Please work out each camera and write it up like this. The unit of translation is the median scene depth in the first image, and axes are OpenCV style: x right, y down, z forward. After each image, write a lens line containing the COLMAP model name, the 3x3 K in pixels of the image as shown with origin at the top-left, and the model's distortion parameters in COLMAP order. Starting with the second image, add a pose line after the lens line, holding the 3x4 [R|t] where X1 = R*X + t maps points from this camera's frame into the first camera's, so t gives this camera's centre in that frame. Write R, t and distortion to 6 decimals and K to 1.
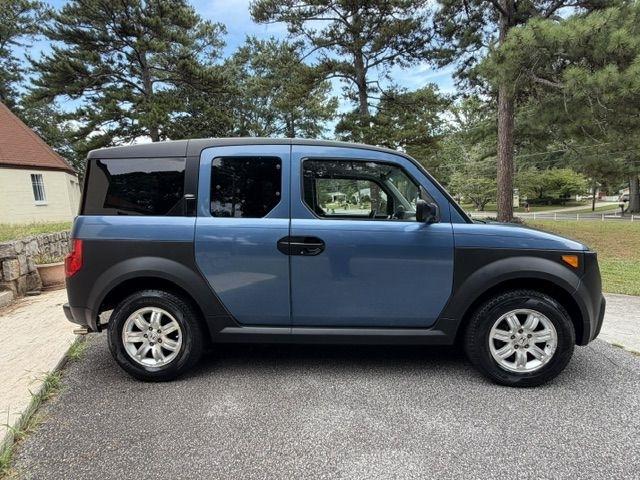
lens RADIAL K [[336.0, 0, 318.2], [0, 336.0, 235.8], [0, 0, 1]] dist [0.005212, 0.000449]
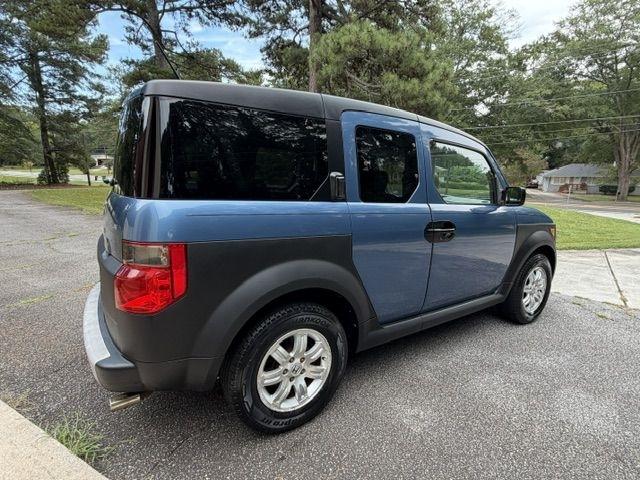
lens RADIAL K [[332.8, 0, 317.6], [0, 332.8, 237.9], [0, 0, 1]] dist [0.003198, 0.000249]
pose [[0.796962, -0.074313, 0.599440, -0.090266], [0.016677, 0.994732, 0.101146, -0.005345], [-0.603799, -0.070613, 0.794003, 0.044756]]
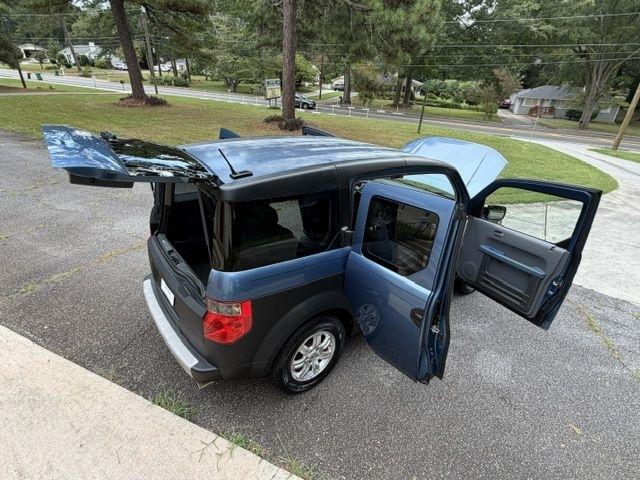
lens RADIAL K [[336.0, 0, 318.2], [0, 336.0, 235.8], [0, 0, 1]] dist [0.005212, 0.000449]
pose [[0.738325, -0.222849, 0.636565, -0.113905], [-0.018829, 0.936656, 0.349744, -0.046809], [-0.674183, -0.270211, 0.687360, 0.036417]]
